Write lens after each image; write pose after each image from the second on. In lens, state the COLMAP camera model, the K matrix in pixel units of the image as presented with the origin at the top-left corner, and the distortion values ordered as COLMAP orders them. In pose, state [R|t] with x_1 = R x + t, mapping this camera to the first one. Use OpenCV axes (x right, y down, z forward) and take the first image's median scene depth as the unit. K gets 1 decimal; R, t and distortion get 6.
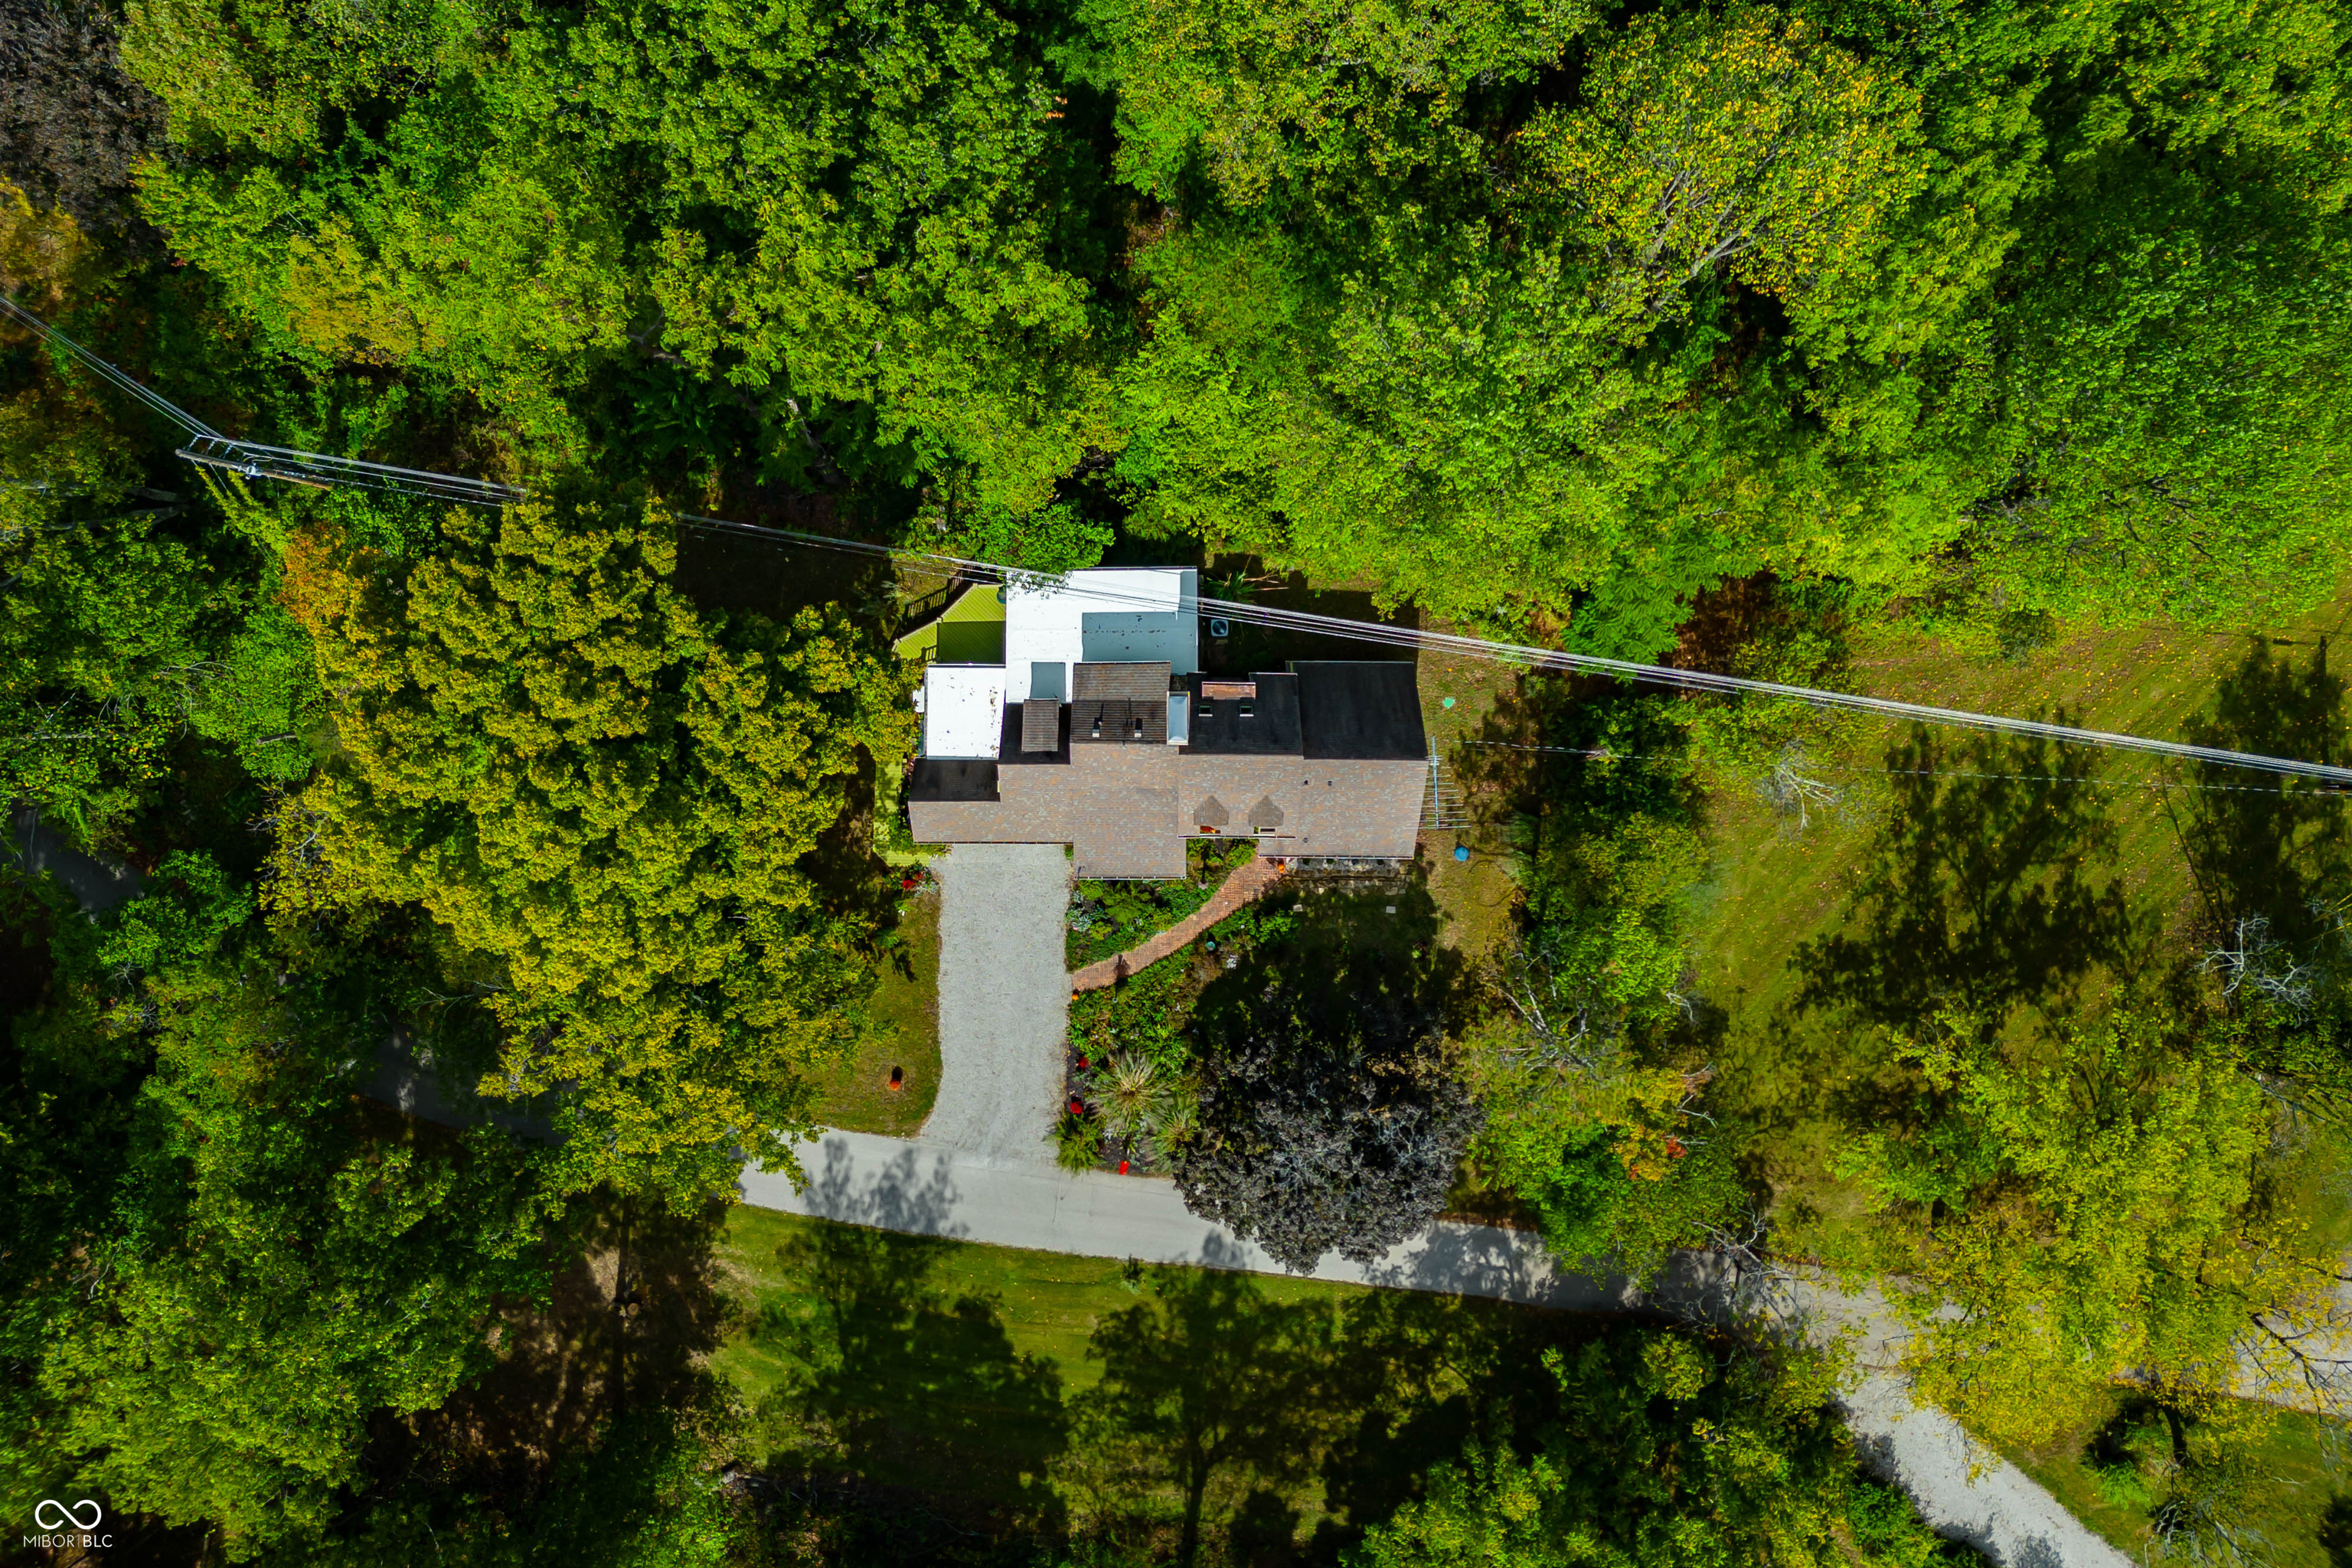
lens RADIAL K [[1689.9, 0, 1187.1], [0, 1689.9, 798.5], [0, 0, 1]] dist [-0.005601, 0.000076]
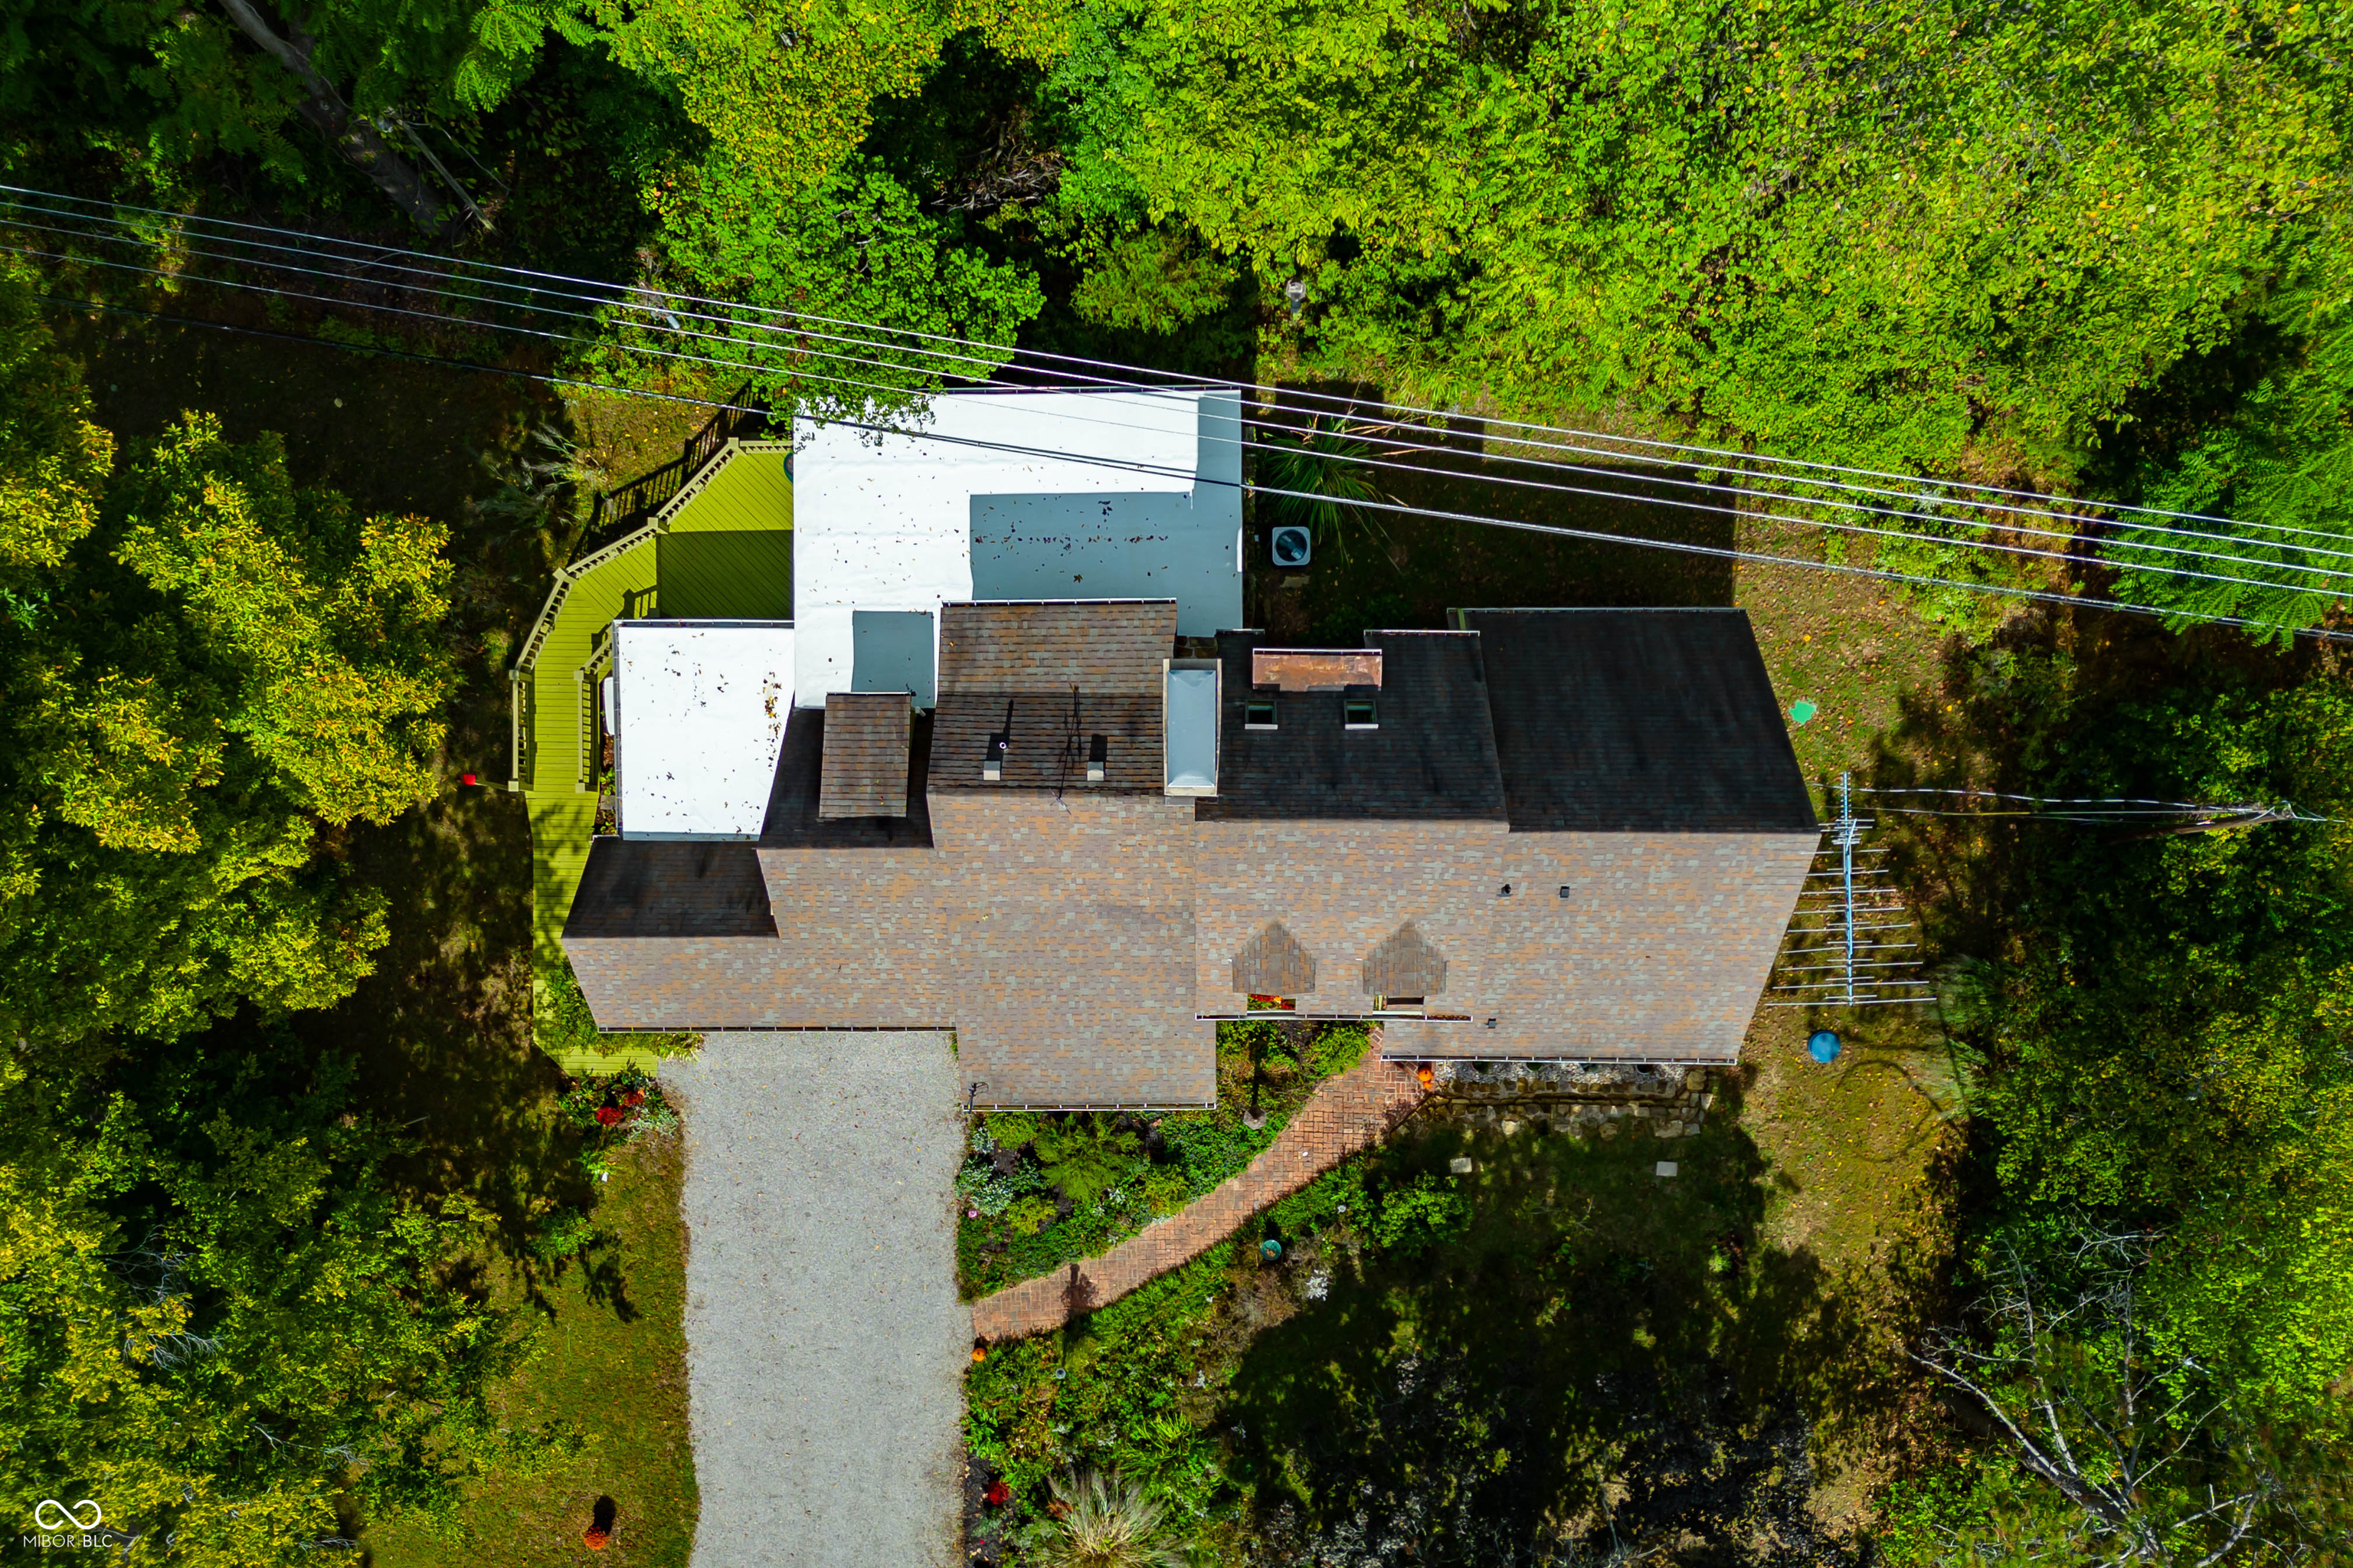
lens RADIAL K [[1690.7, 0, 1187.6], [0, 1690.7, 798.6], [0, 0, 1]] dist [-0.005601, 0.000076]
pose [[0.999733, -0.003614, -0.022818, 0.002272], [0.002139, 0.997928, -0.064313, -0.005225], [0.023003, 0.064247, 0.997669, 0.552361]]
